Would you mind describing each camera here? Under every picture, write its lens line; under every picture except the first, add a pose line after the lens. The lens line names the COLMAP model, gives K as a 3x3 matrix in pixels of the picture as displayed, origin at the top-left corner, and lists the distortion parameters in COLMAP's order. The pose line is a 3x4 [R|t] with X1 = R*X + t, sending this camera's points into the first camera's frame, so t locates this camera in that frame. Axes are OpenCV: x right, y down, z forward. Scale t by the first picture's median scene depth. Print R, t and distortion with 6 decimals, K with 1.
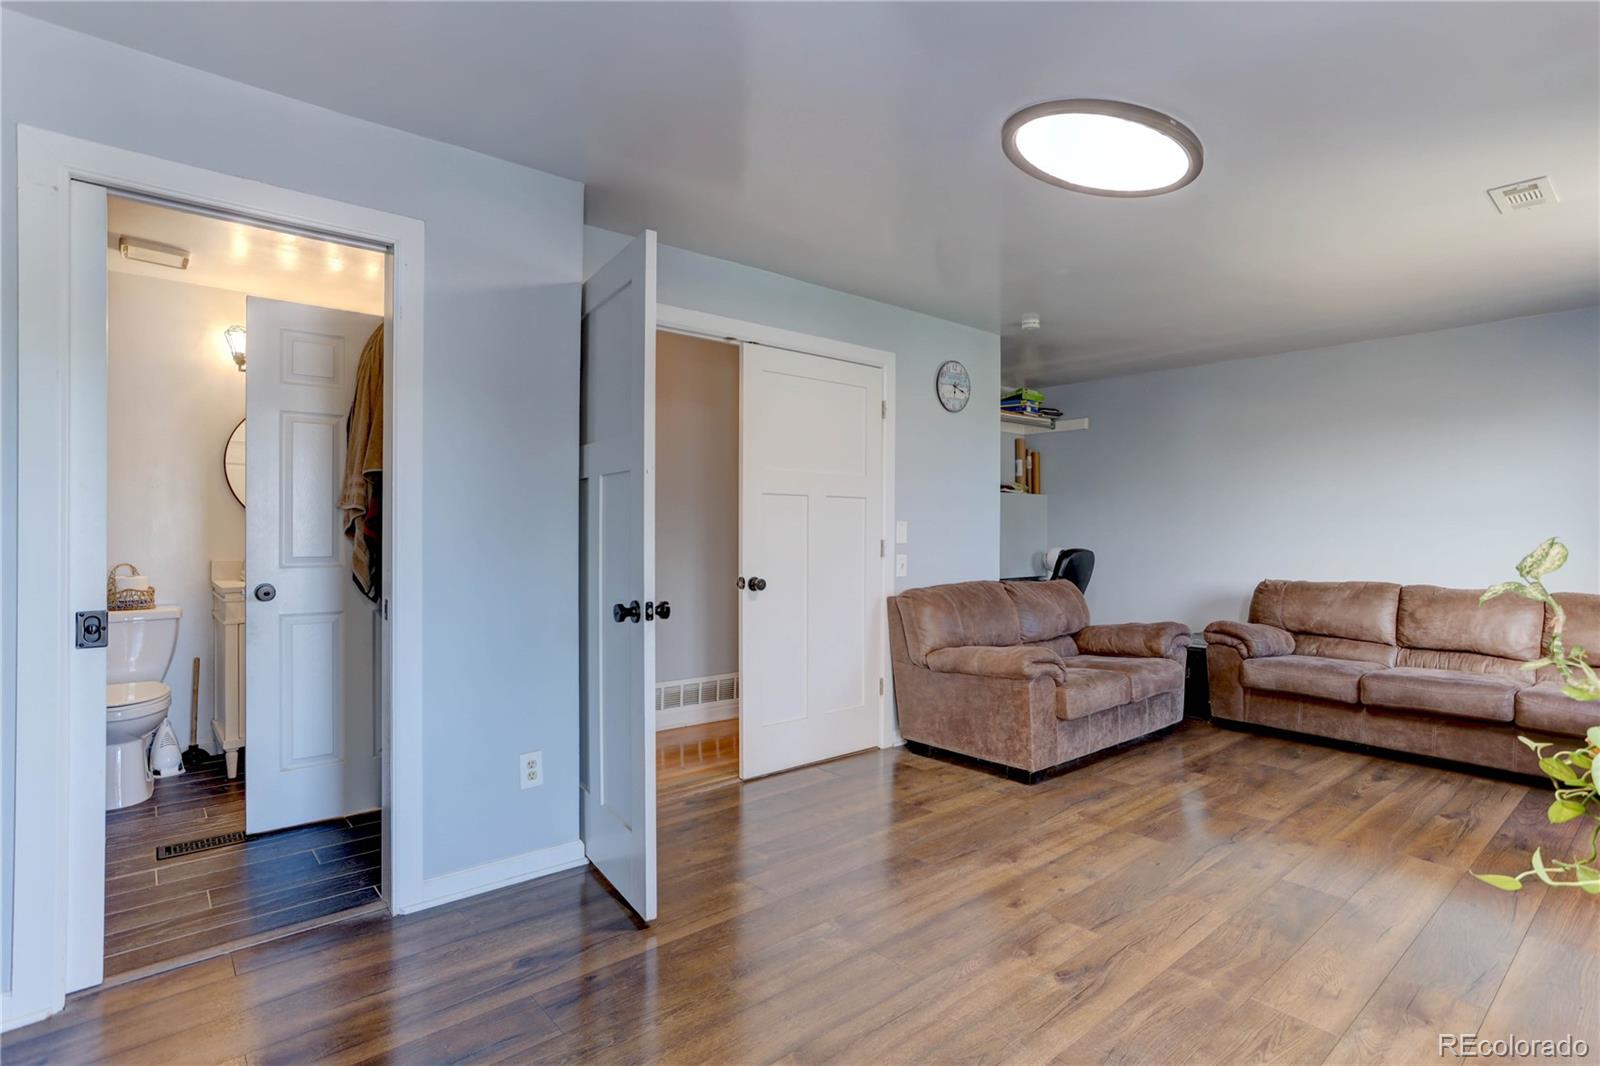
lens RADIAL K [[787.6, 0, 813.4], [0, 787.6, 538.8], [0, 0, 1]] dist [-0.005988, 0.007328]
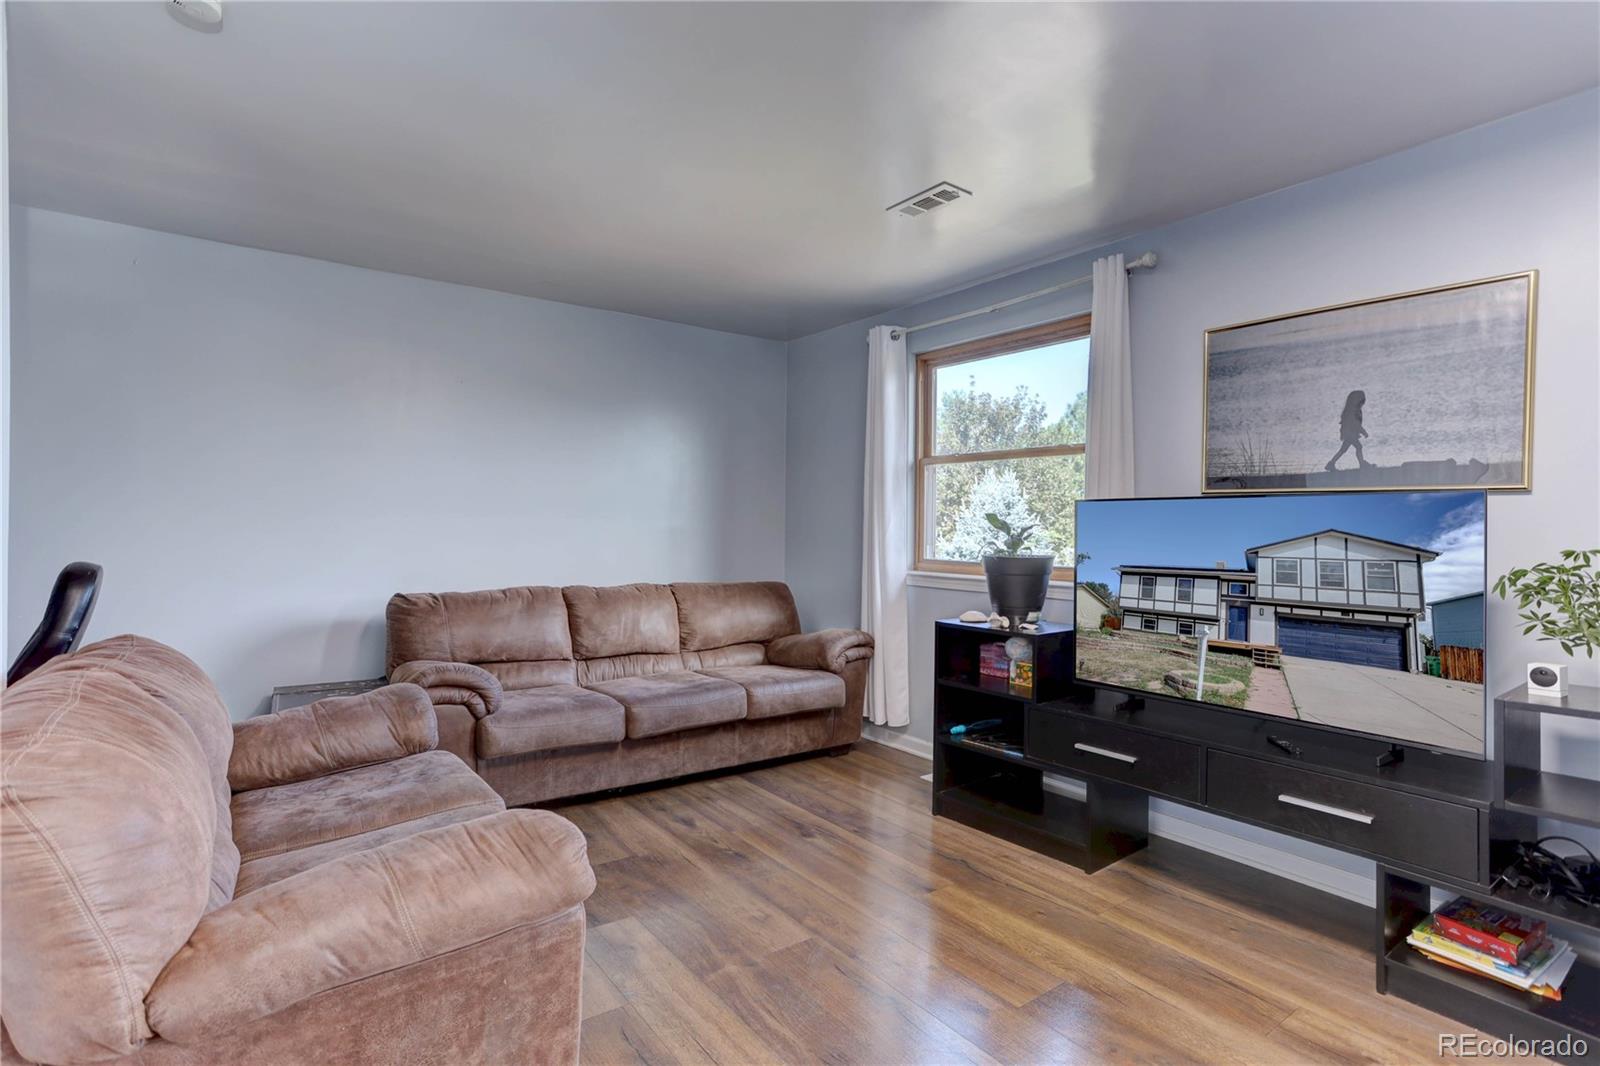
lens RADIAL K [[787.6, 0, 795.7], [0, 787.6, 537.9], [0, 0, 1]] dist [-0.005988, 0.007328]
pose [[0.064957, -0.012088, 0.997815, -0.092882], [-0.007677, 0.999891, 0.012613, -0.008097], [-0.997859, -0.008480, 0.064857, 0.735742]]
